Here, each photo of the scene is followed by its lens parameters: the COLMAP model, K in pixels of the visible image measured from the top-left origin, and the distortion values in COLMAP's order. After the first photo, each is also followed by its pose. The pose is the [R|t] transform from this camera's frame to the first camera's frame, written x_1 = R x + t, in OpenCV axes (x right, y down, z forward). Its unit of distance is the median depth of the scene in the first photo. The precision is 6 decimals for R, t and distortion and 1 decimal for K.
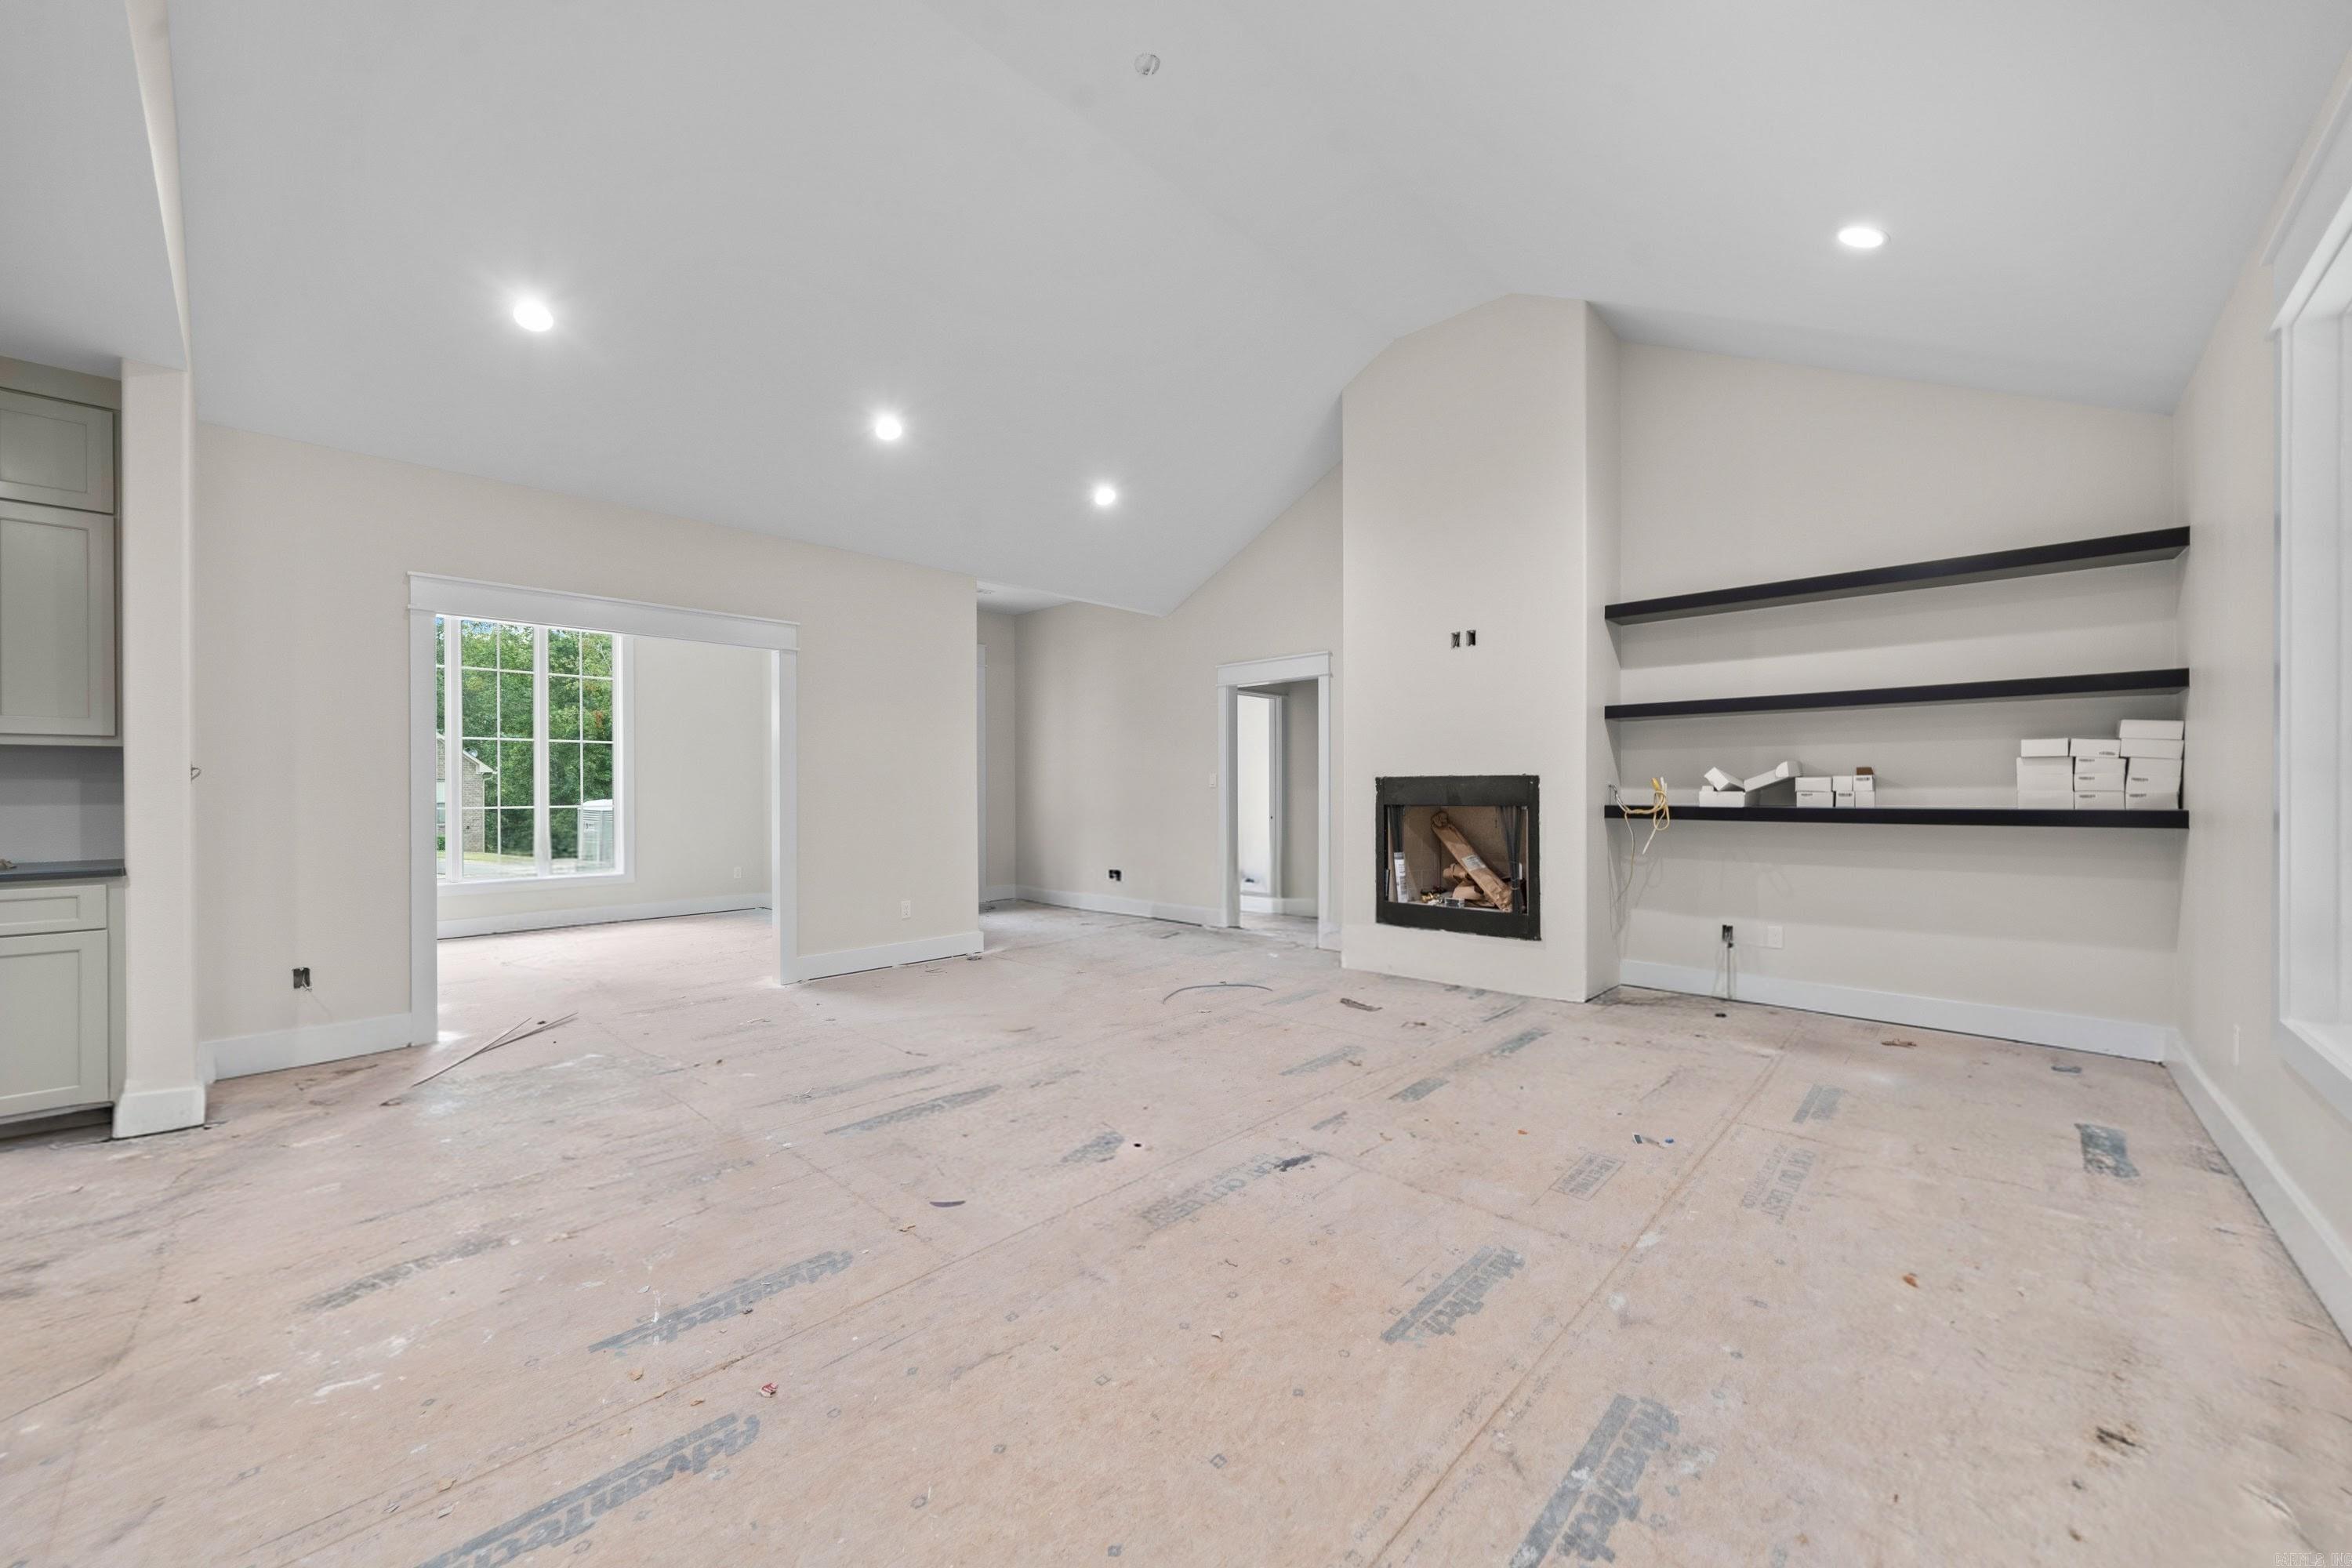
lens RADIAL K [[880.5, 0, 1171.0], [0, 880.5, 786.4], [0, 0, 1]] dist [-0.003629, 0.000519]
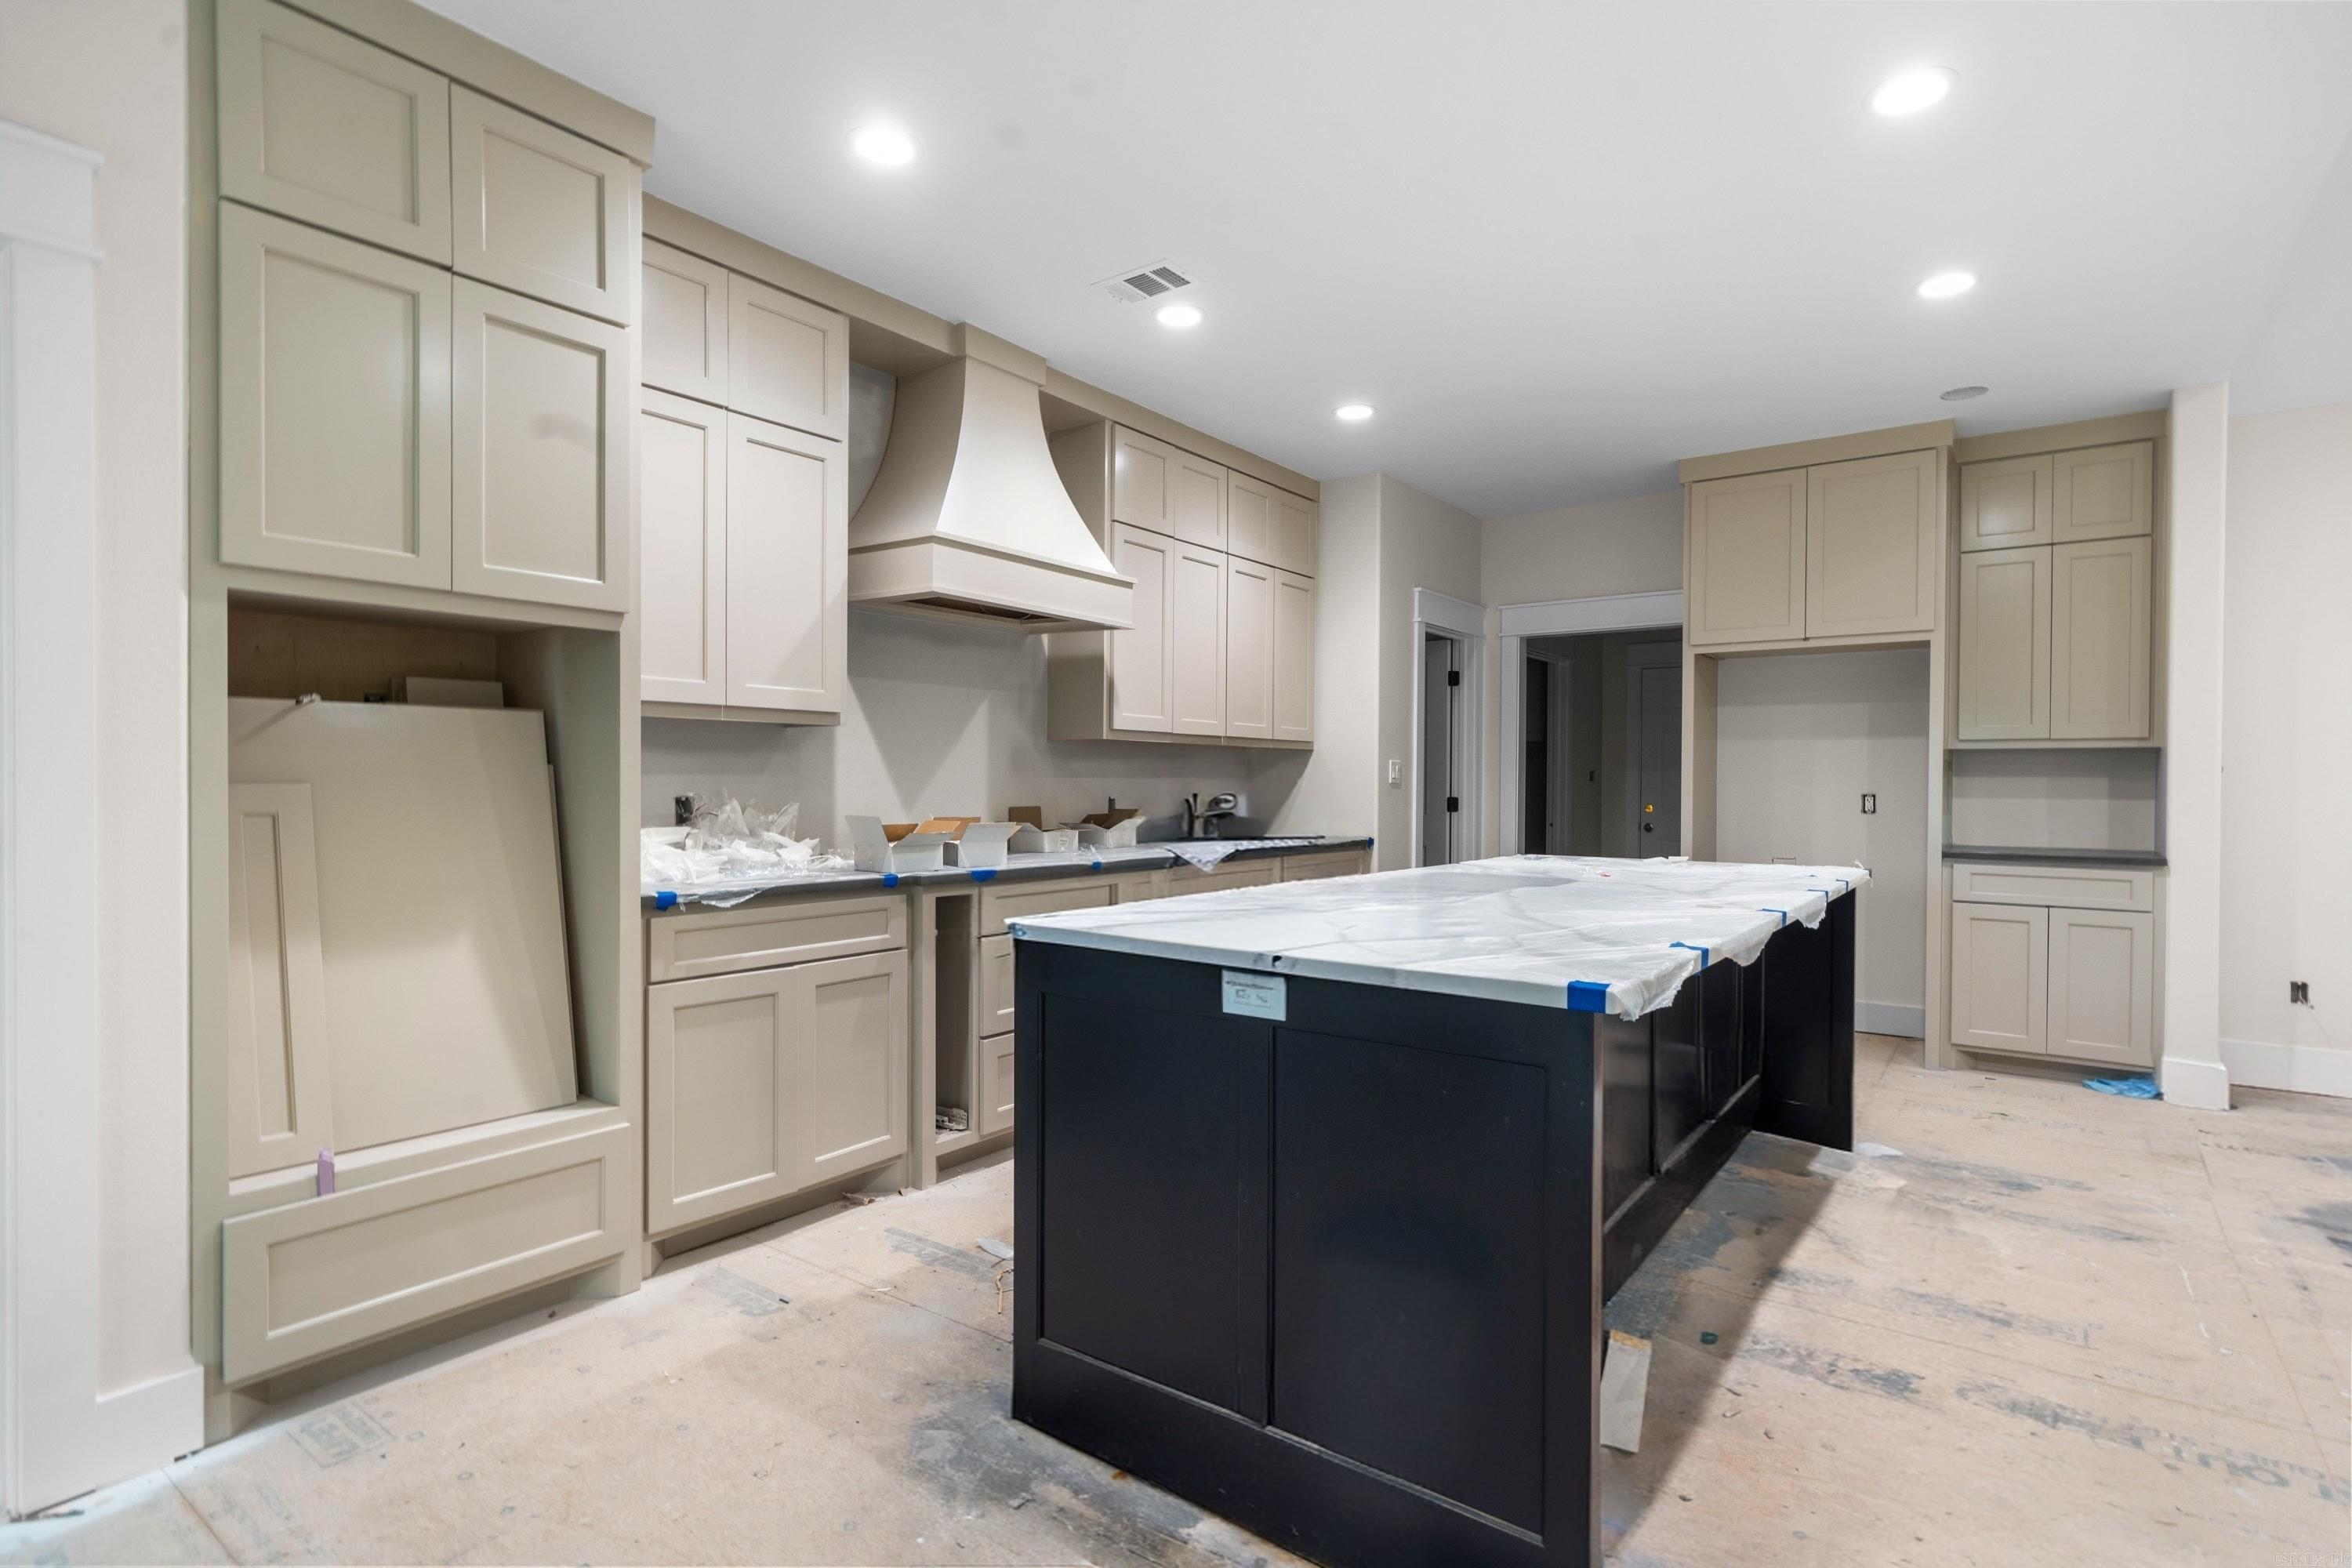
lens RADIAL K [[1141.0, 0, 1187.7], [0, 1141.0, 801.9], [0, 0, 1]] dist [0.001800, -0.000325]
pose [[0.119618, 0.020414, -0.992610, 0.059736], [-0.002806, 0.999792, 0.020224, -0.002296], [0.992816, 0.000366, 0.119651, -0.319742]]
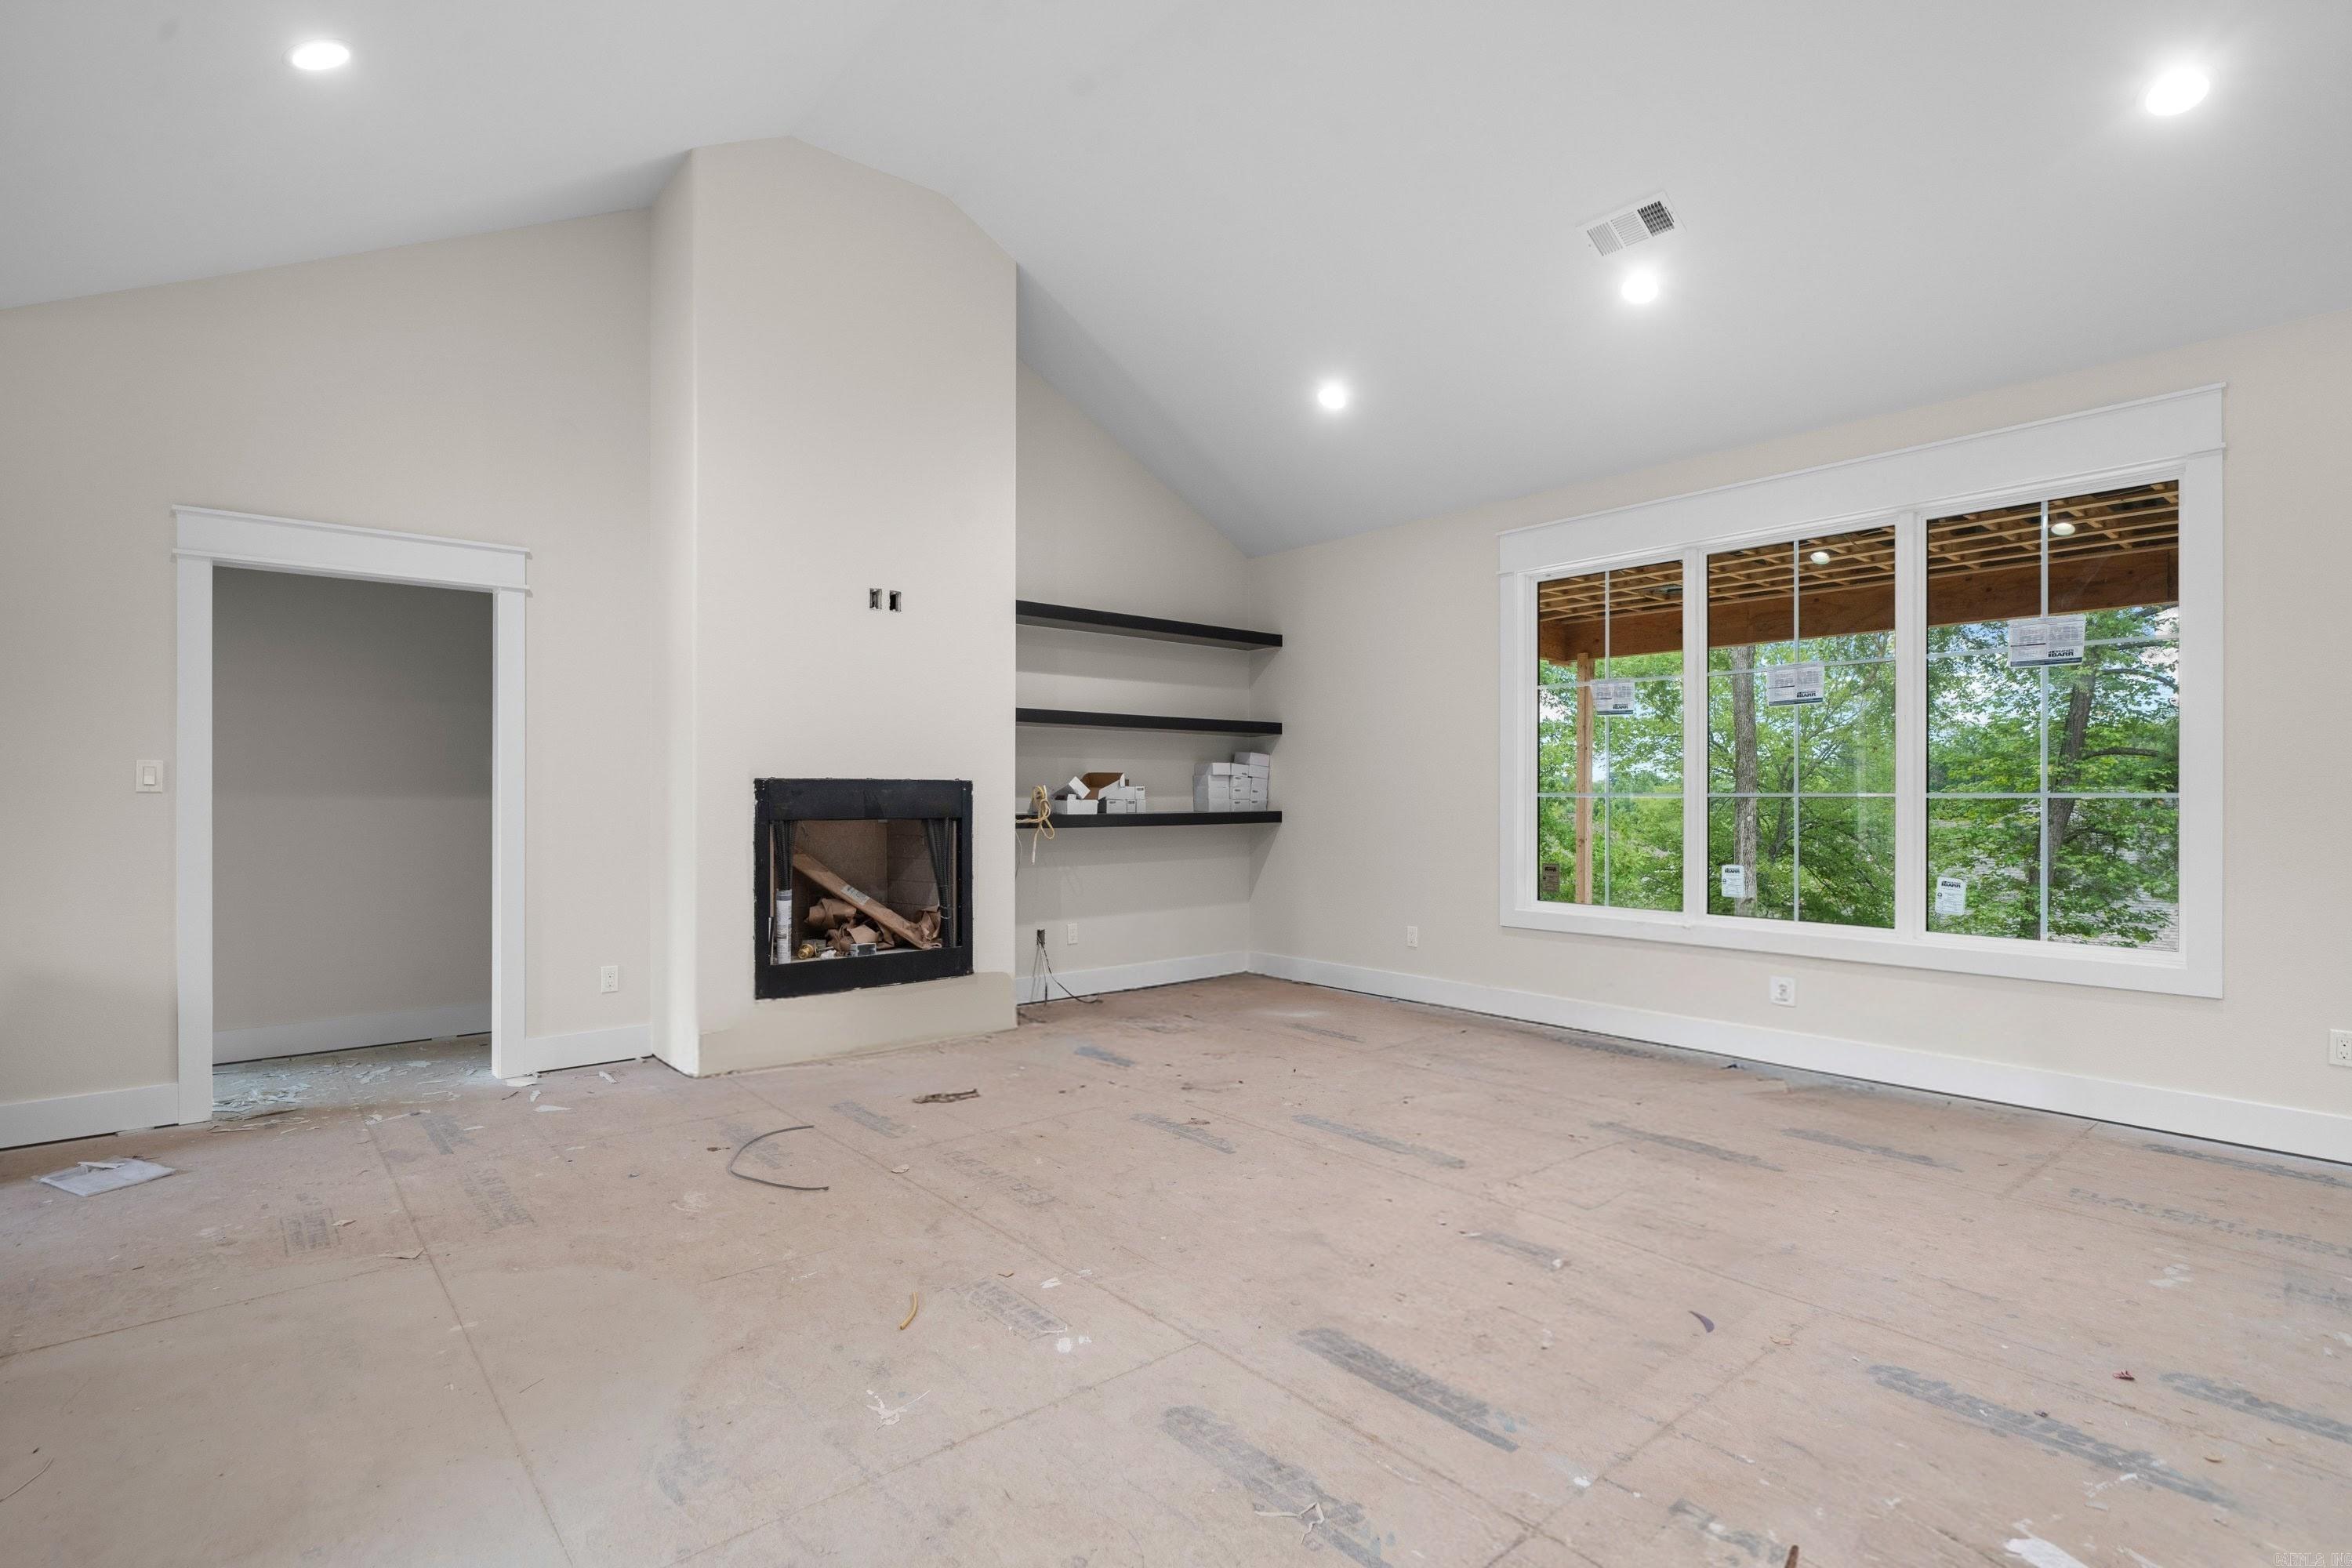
lens RADIAL K [[1141.0, 0, 1175.8], [0, 1141.0, 796.7], [0, 0, 1]] dist [0.001800, -0.000325]
pose [[0.098926, 0.002697, 0.995091, -0.884807], [-0.003028, 0.999993, -0.002410, 0.006123], [-0.995090, -0.002774, 0.098933, 0.919234]]
